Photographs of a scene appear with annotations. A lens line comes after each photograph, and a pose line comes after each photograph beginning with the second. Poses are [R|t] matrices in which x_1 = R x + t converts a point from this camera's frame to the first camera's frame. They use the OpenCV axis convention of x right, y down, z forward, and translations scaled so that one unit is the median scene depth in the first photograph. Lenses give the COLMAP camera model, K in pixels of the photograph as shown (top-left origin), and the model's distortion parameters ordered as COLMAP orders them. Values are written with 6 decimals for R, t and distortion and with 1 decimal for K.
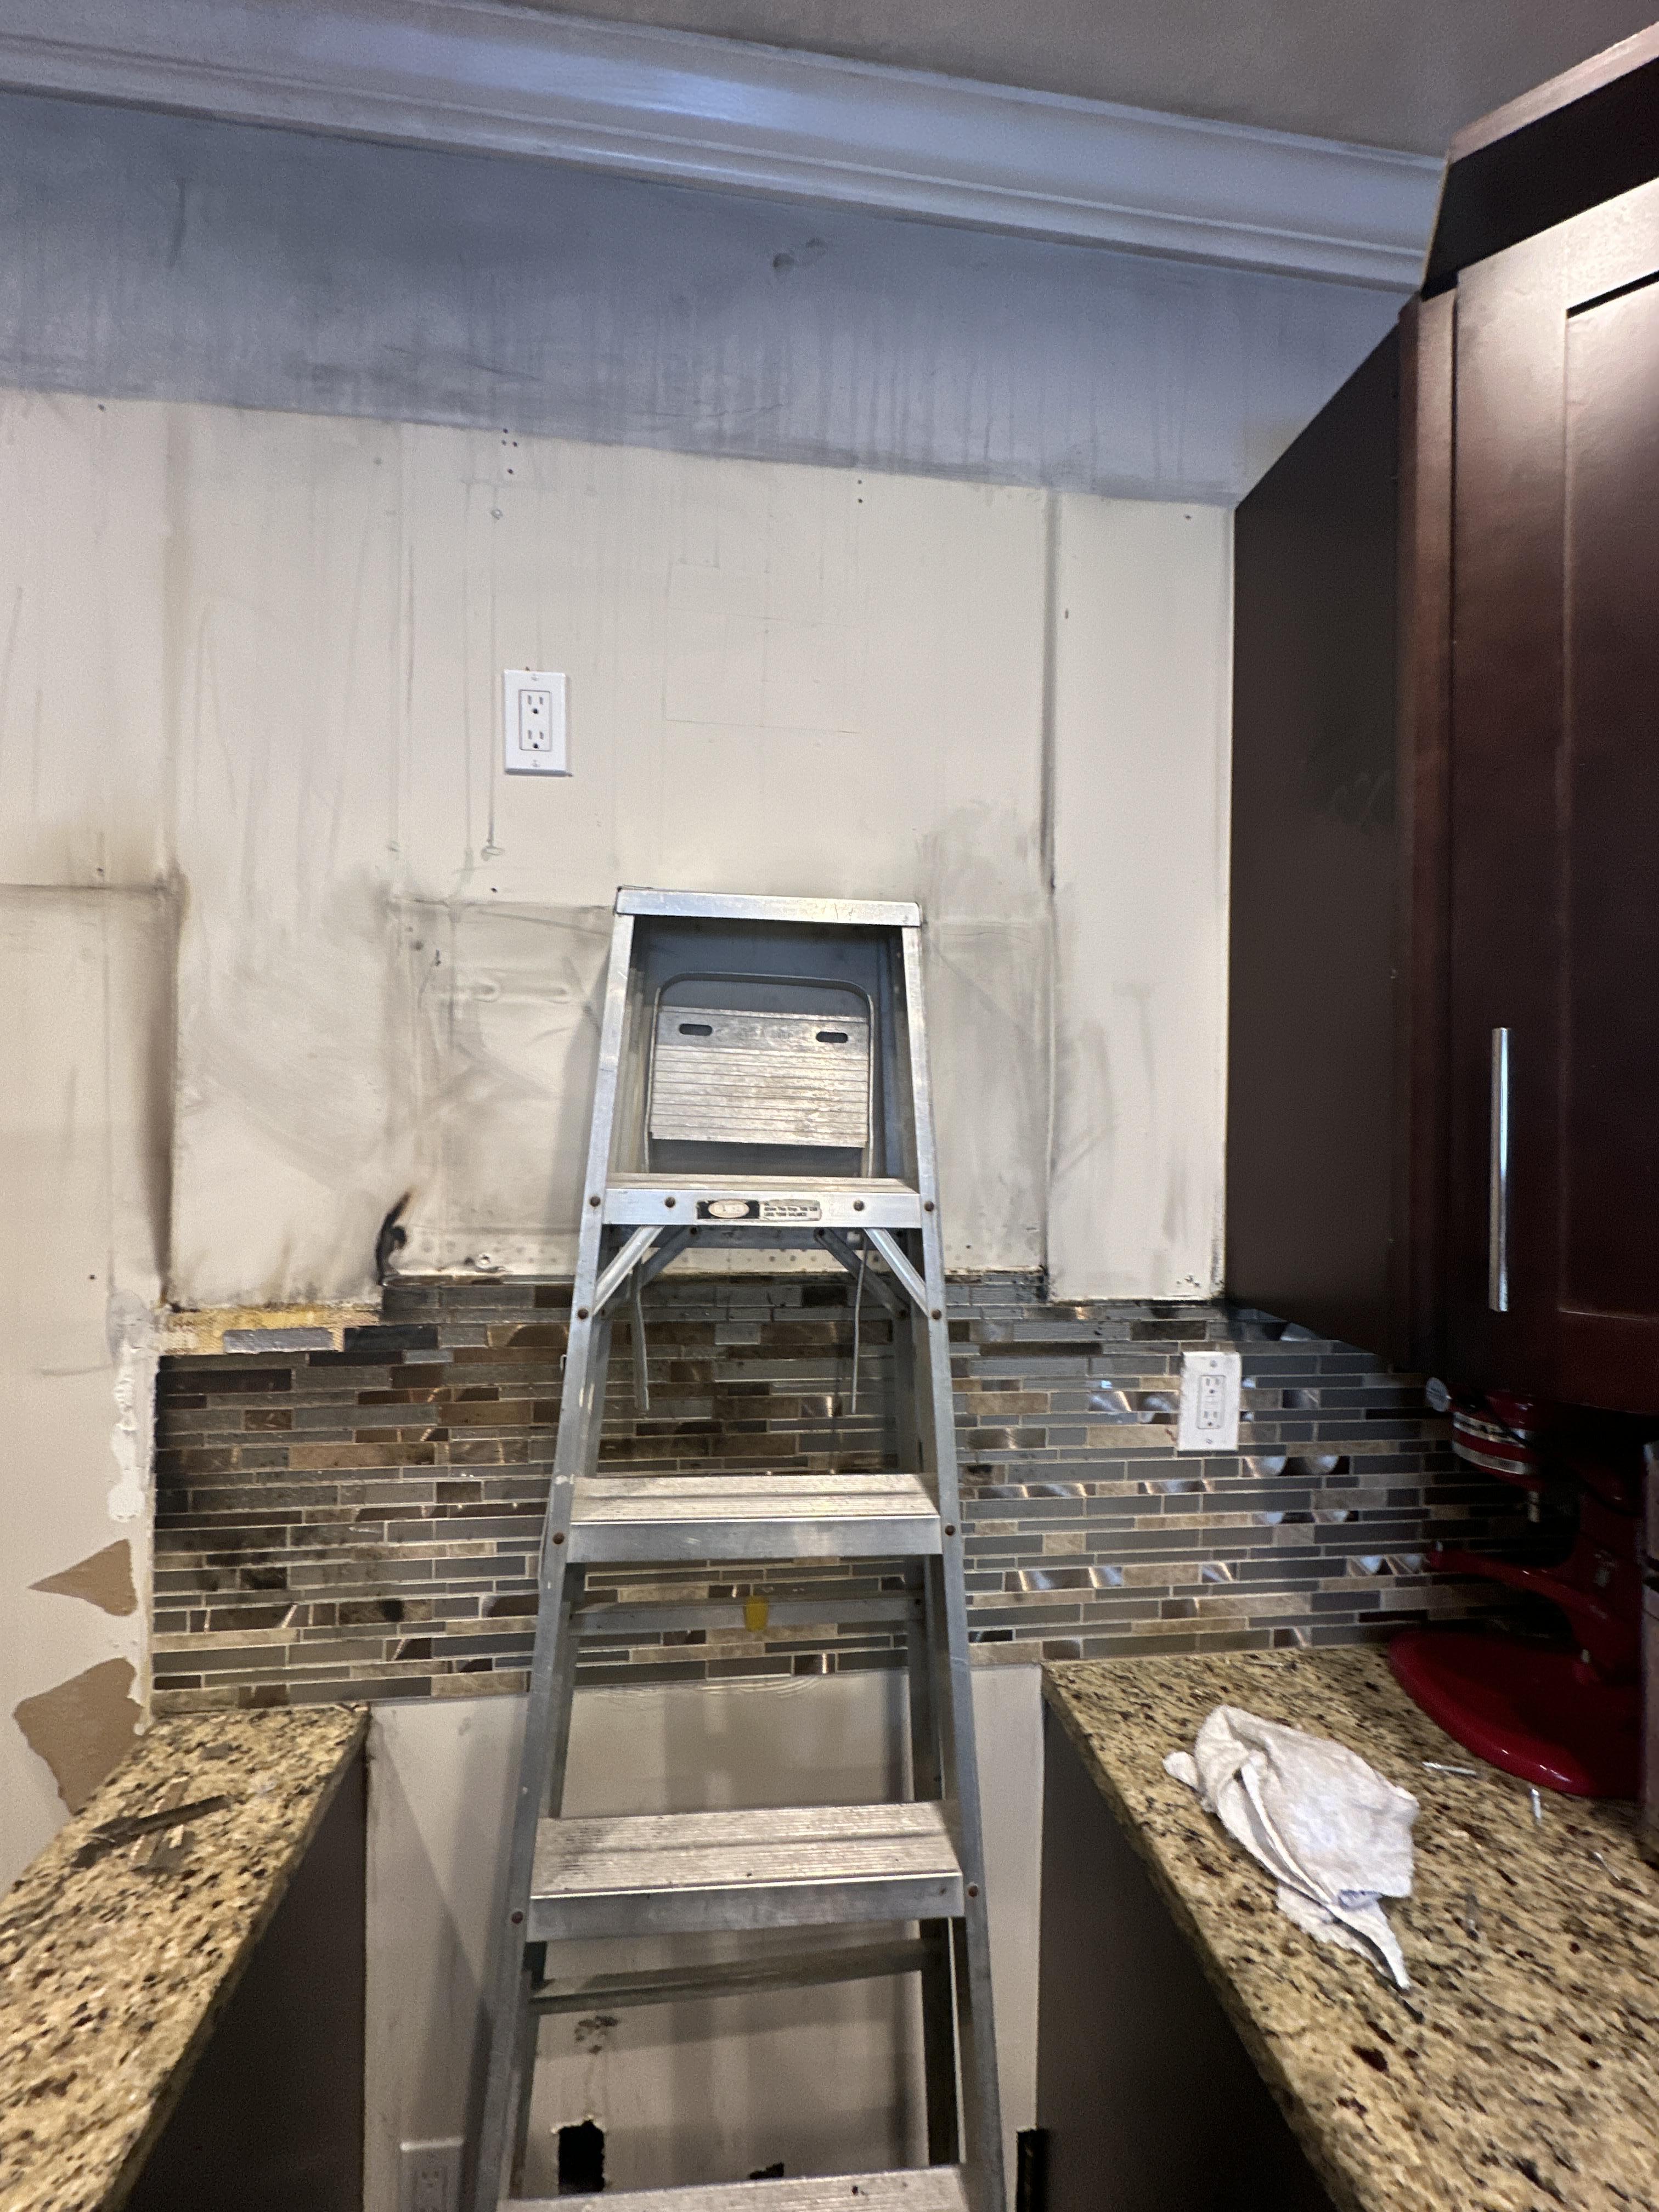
lens RADIAL K [[883.3, 0, 827.5], [0, 883.3, 1102.6], [0, 0, 1]] dist [-0.000304, -0.000133]
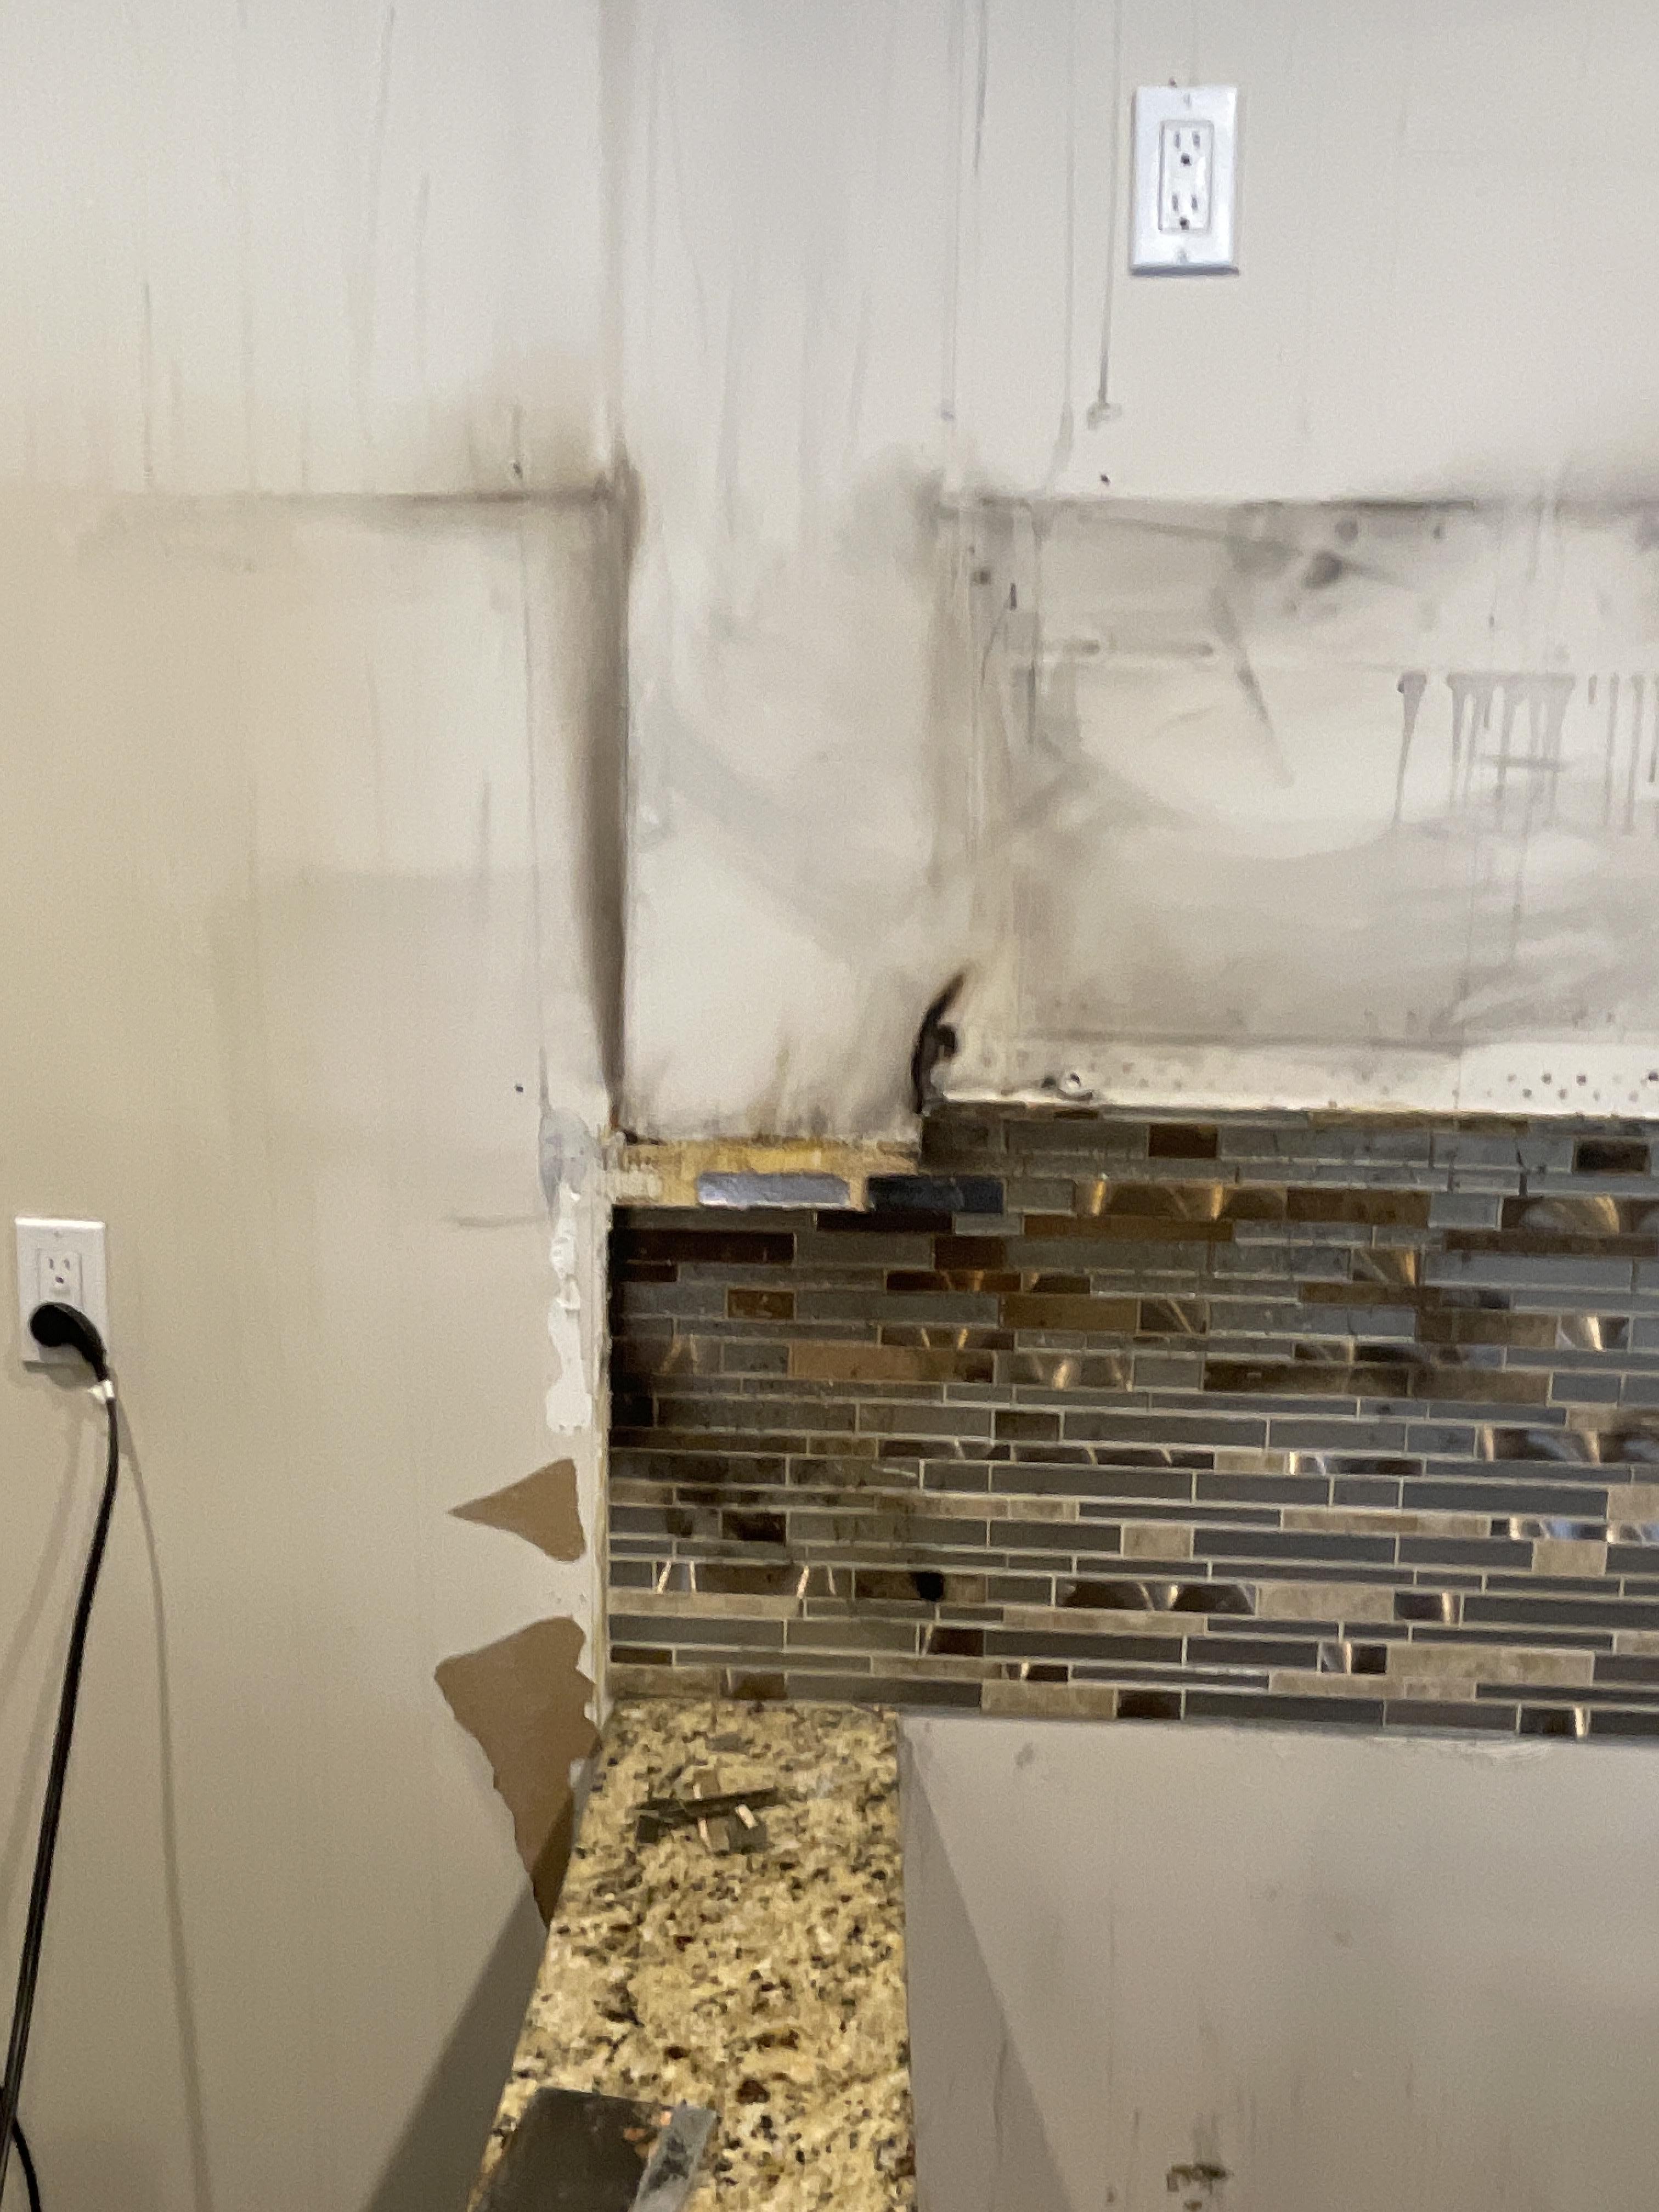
lens RADIAL K [[1751.7, 0, 830.5], [0, 1751.7, 1108.5], [0, 0, 1]] dist [-0.006030, 0.005058]
pose [[0.985703, 0.029532, -0.165883, -0.356652], [-0.003634, 0.988017, 0.154302, 0.002374], [0.168452, -0.151494, 0.973999, -0.275673]]
